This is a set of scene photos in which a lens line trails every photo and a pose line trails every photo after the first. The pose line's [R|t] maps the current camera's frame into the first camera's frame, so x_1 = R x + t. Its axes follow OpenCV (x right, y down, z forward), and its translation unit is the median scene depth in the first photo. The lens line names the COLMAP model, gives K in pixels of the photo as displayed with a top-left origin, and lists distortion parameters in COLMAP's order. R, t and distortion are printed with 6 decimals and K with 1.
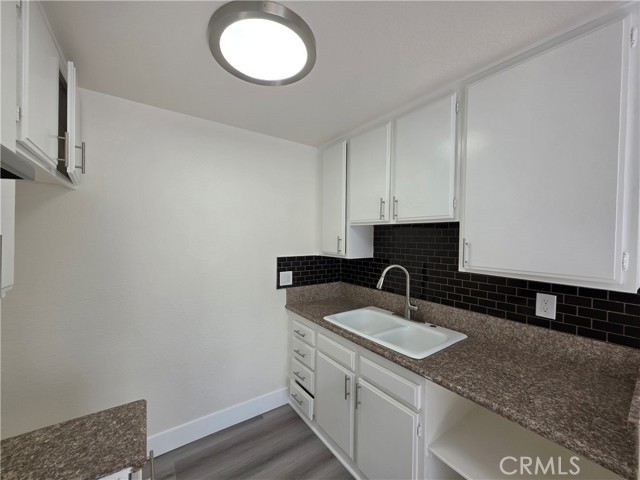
lens RADIAL K [[254.1, 0, 323.6], [0, 254.1, 239.5], [0, 0, 1]] dist [0.002239, 0.000126]
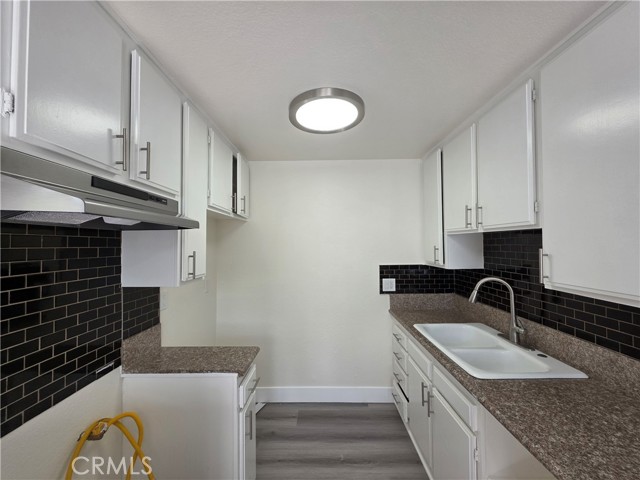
lens RADIAL K [[254.1, 0, 323.6], [0, 254.1, 239.5], [0, 0, 1]] dist [0.002239, 0.000126]
pose [[0.818297, -0.028767, -0.574076, 0.312026], [0.011421, 0.999363, -0.033798, -0.009961], [0.574683, 0.021100, 0.818104, -0.070455]]
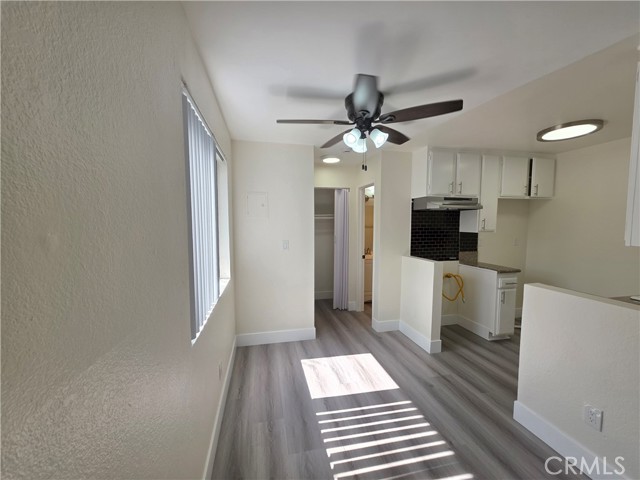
lens RADIAL K [[257.8, 0, 307.8], [0, 257.8, 243.1], [0, 0, 1]] dist [0.000553, 0.000023]
pose [[-0.420702, 0.063448, -0.904977, 1.631787], [-0.001244, 0.997510, 0.070514, 0.038781], [0.907198, 0.030791, -0.419576, -0.033268]]
